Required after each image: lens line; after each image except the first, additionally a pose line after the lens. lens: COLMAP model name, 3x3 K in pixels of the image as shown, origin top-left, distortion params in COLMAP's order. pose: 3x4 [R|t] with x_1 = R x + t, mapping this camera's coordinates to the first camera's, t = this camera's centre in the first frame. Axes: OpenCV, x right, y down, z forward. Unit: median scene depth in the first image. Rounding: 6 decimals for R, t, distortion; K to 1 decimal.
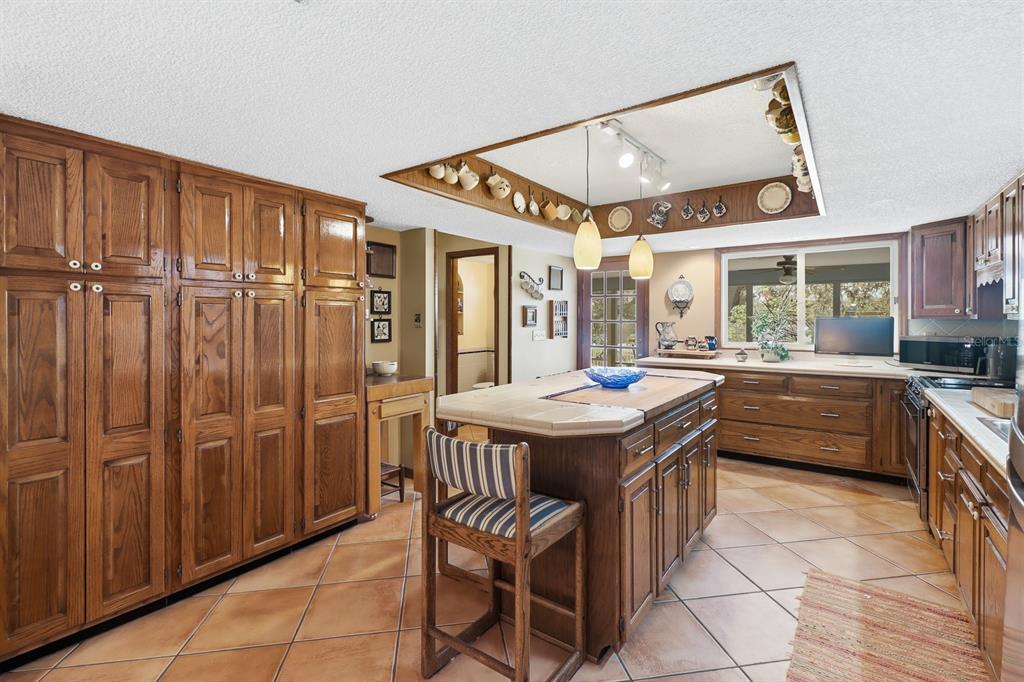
lens RADIAL K [[472.1, 0, 511.2], [0, 472.1, 330.2], [0, 0, 1]] dist [-0.001782, -0.000276]
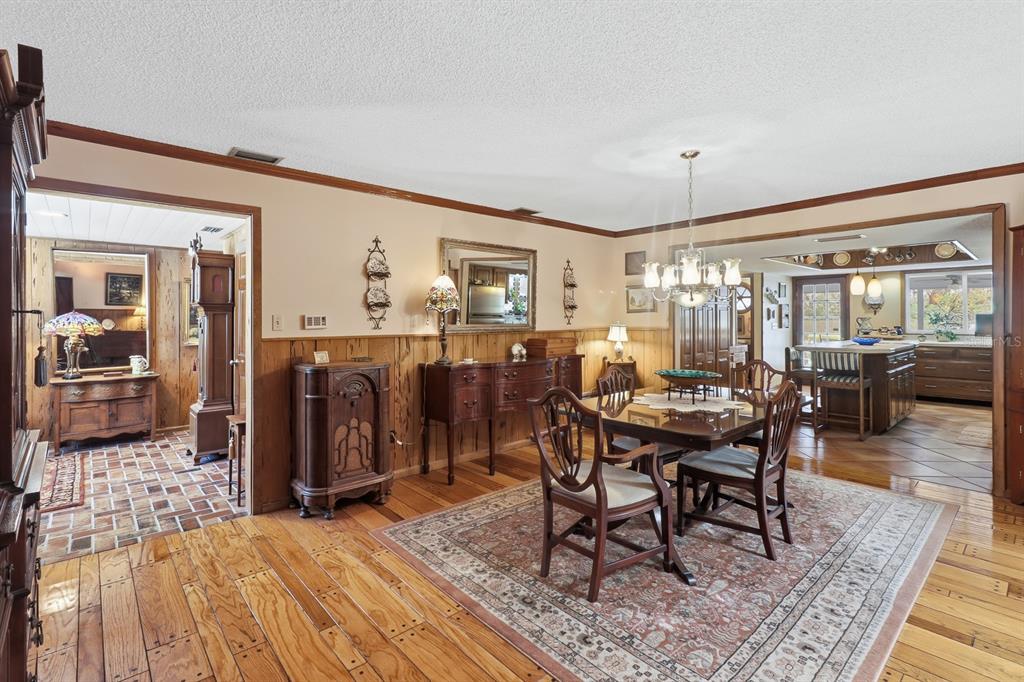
lens RADIAL K [[472.1, 0, 519.7], [0, 472.1, 324.7], [0, 0, 1]] dist [-0.001782, -0.000276]
pose [[0.974827, -0.001209, -0.222961, -0.462453], [-0.001829, 0.999908, -0.013419, 0.031441], [0.222957, 0.013489, 0.974735, -0.823557]]
